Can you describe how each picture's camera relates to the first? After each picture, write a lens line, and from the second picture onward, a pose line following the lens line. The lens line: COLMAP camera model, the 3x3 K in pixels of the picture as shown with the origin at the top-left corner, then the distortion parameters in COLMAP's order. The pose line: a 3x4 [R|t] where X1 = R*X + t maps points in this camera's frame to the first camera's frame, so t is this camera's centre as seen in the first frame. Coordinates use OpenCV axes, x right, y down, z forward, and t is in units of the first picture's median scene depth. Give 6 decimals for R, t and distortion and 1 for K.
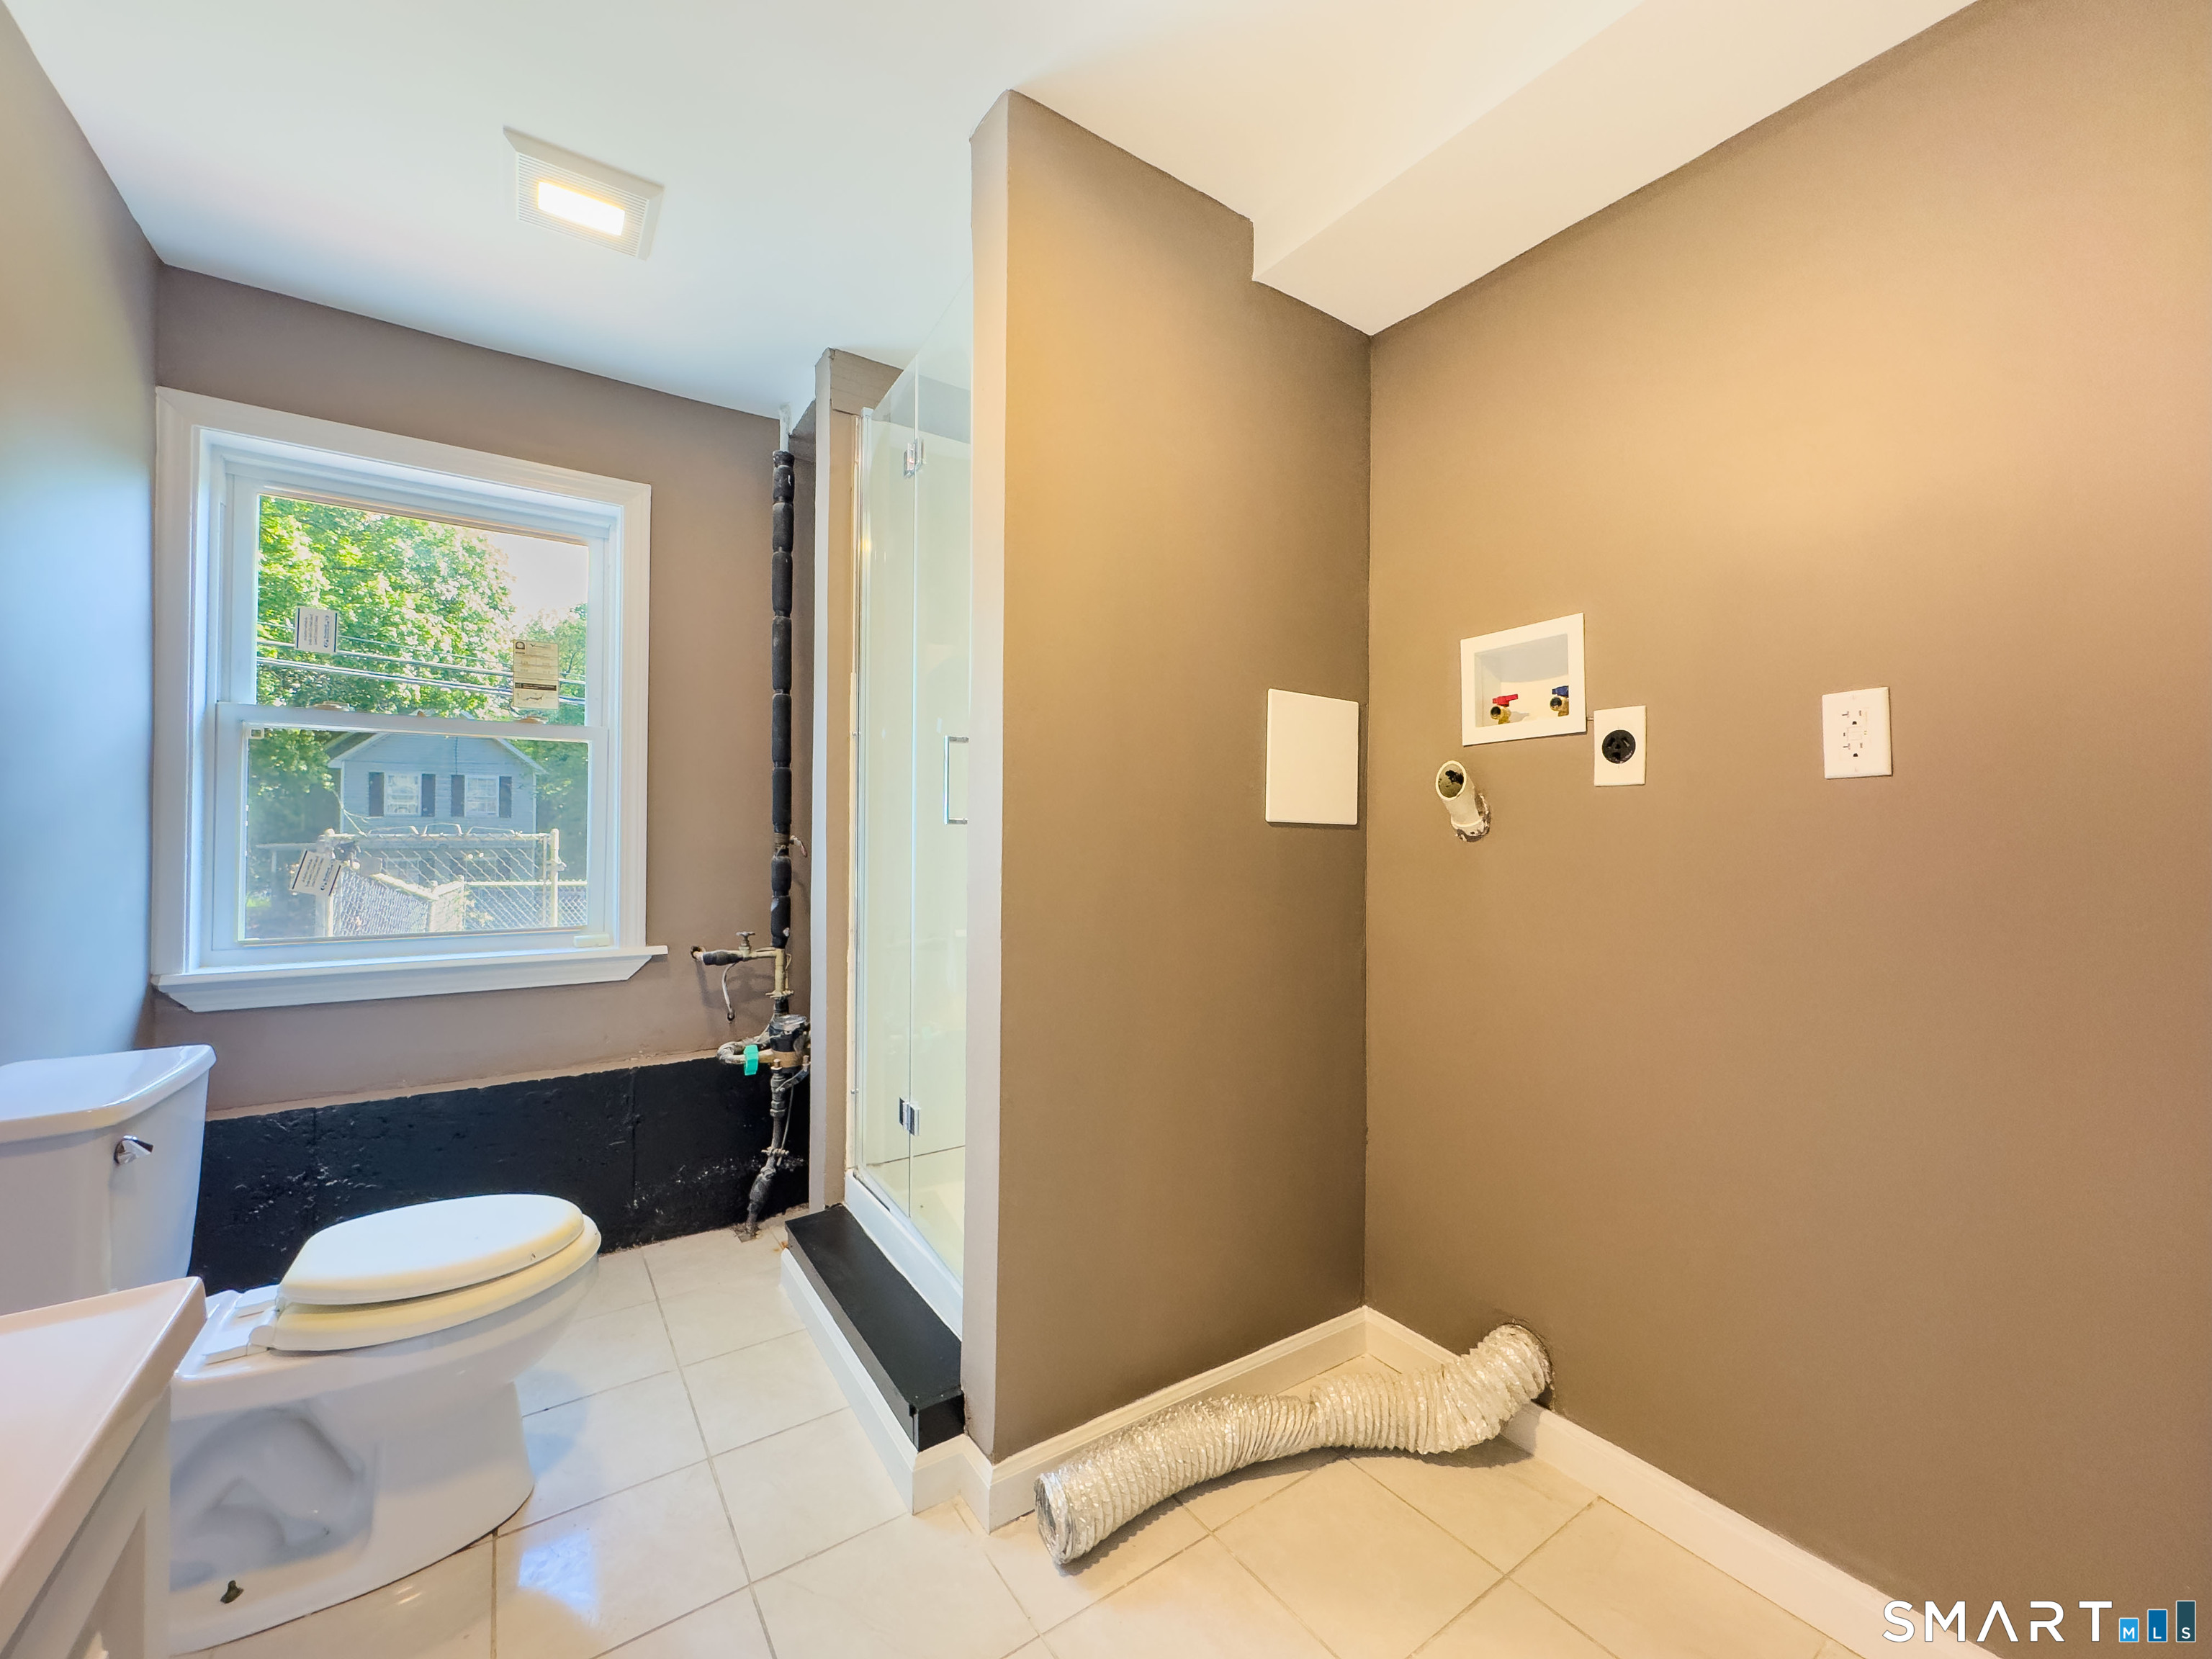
lens RADIAL K [[881.8, 0, 1101.8], [0, 881.8, 832.4], [0, 0, 1]] dist [-0.002797, 0.000815]
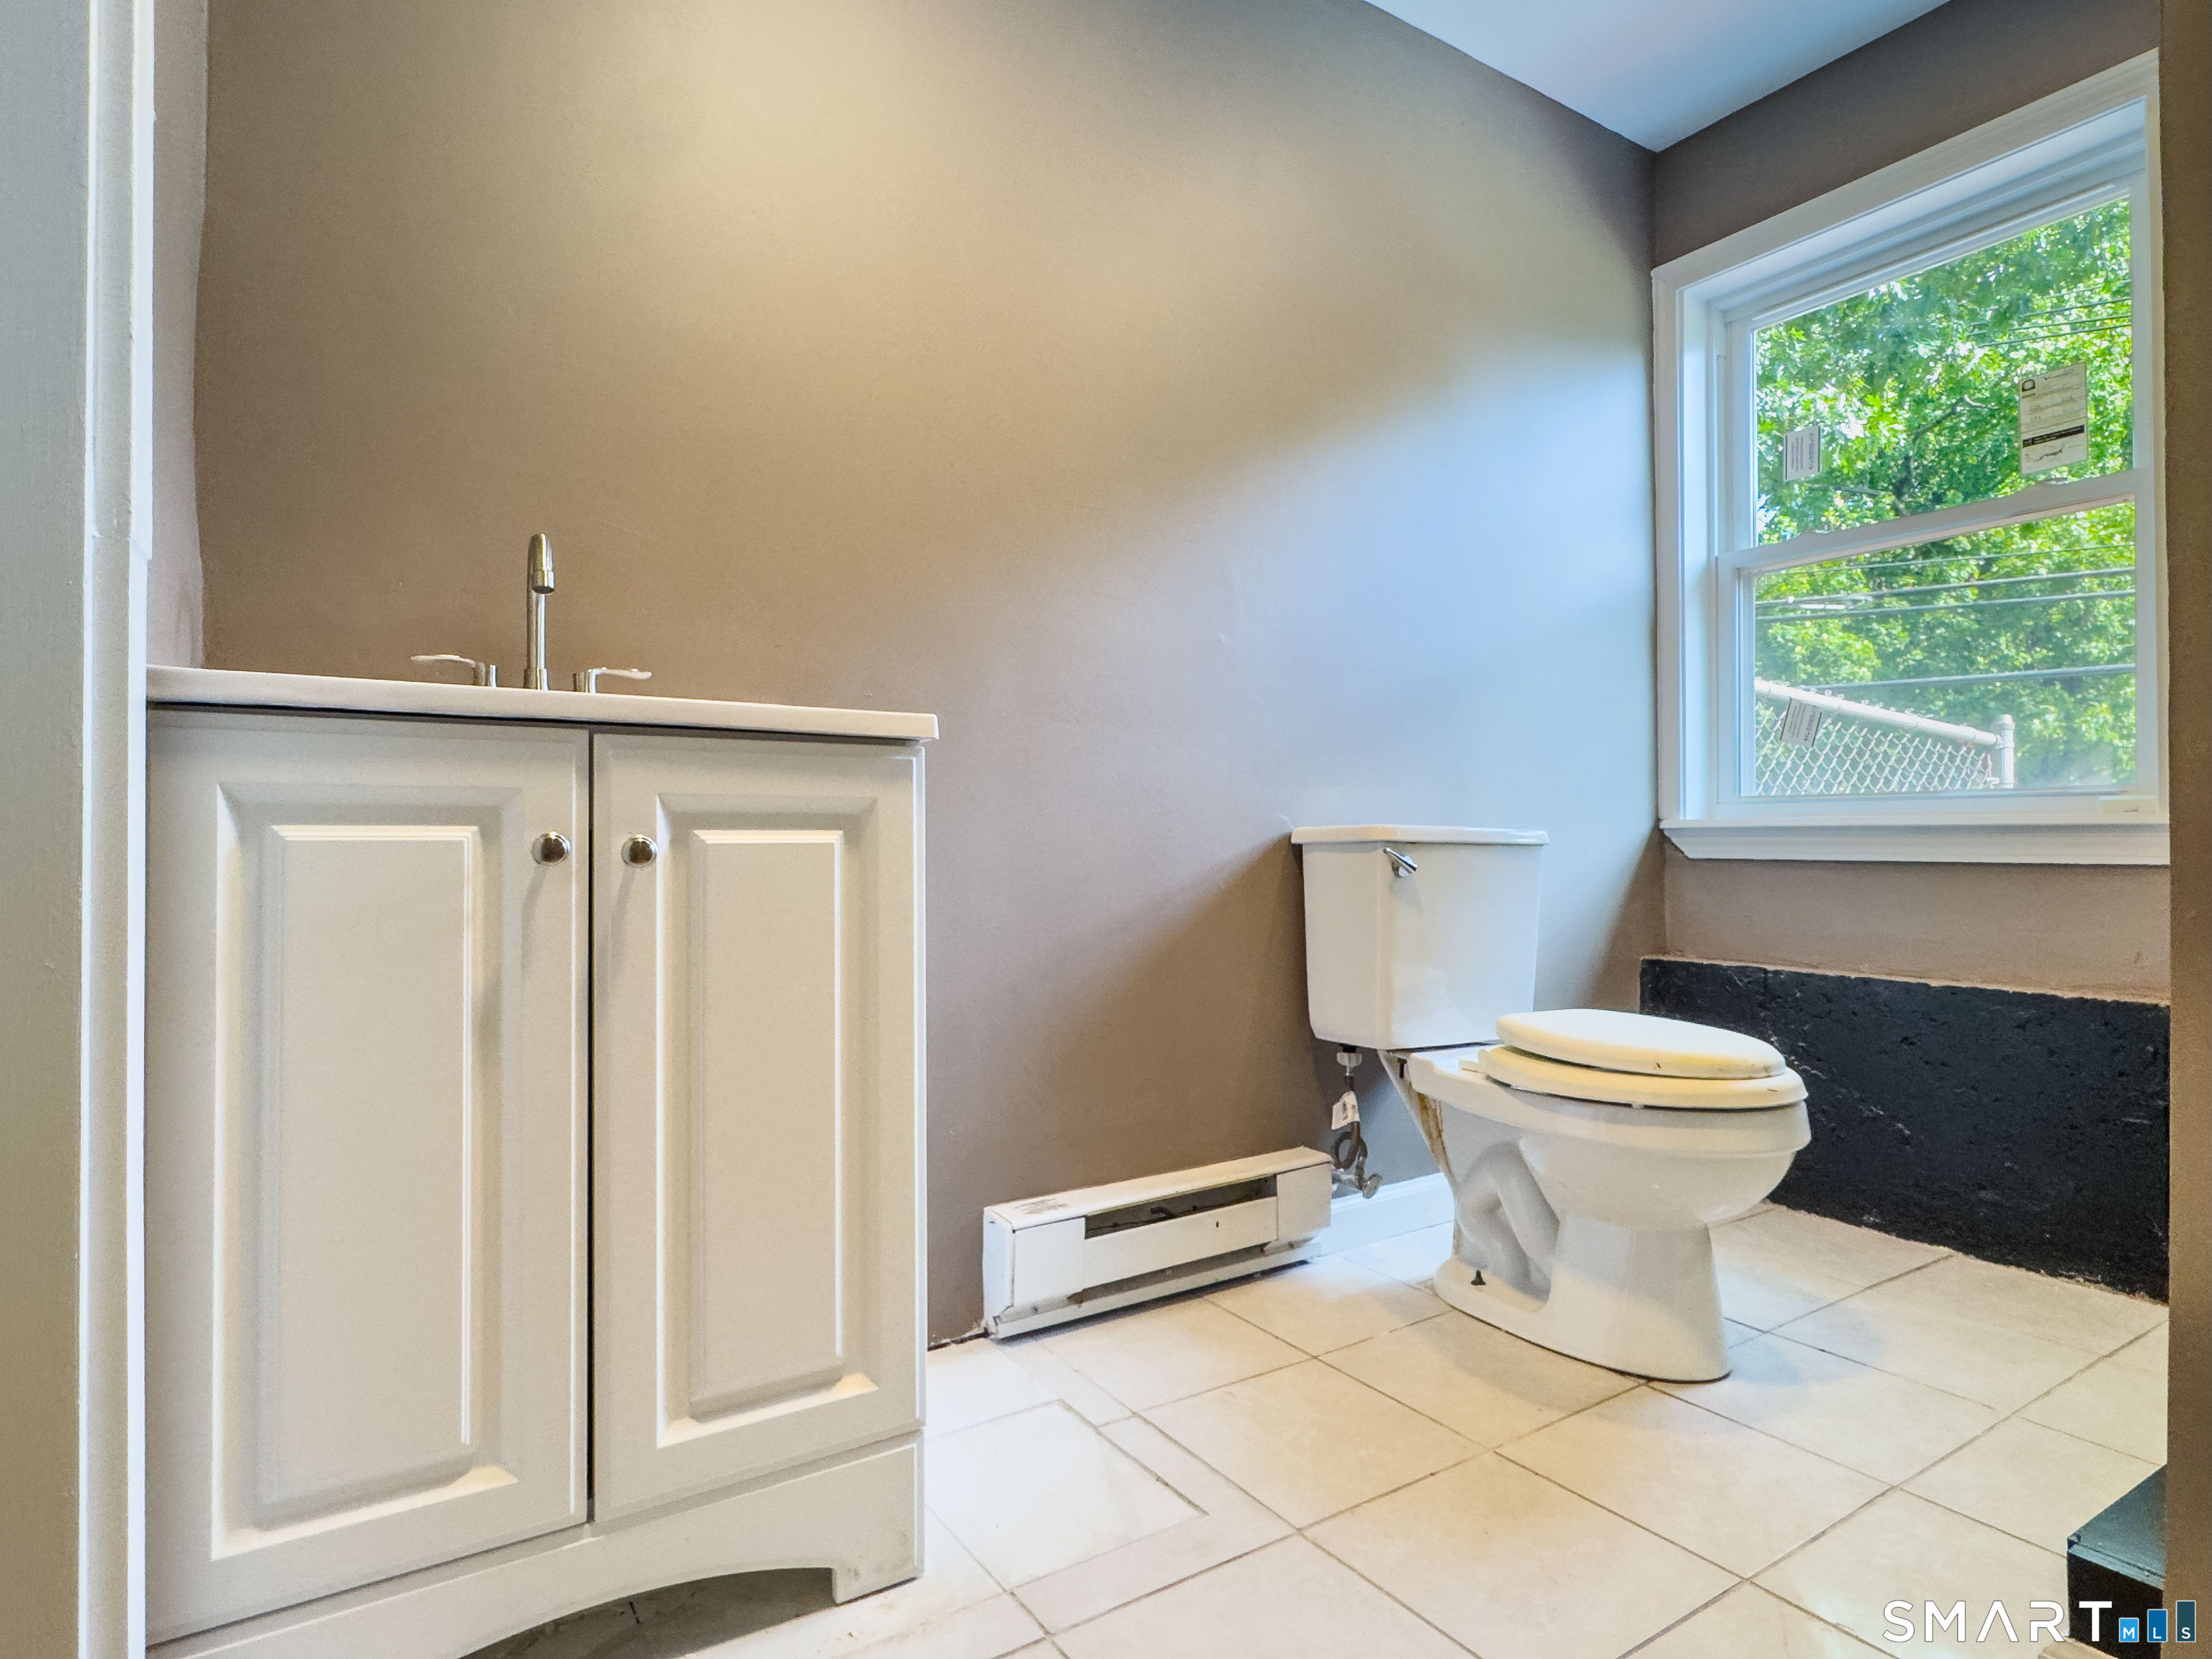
lens RADIAL K [[1185.3, 0, 1101.3], [0, 1185.3, 828.7], [0, 0, 1]] dist [0.003439, 0.000199]
pose [[-0.027431, -0.012161, -0.999550, 0.378224], [0.002811, 0.999921, -0.012243, 0.188013], [0.999620, -0.003145, -0.027395, 0.356203]]
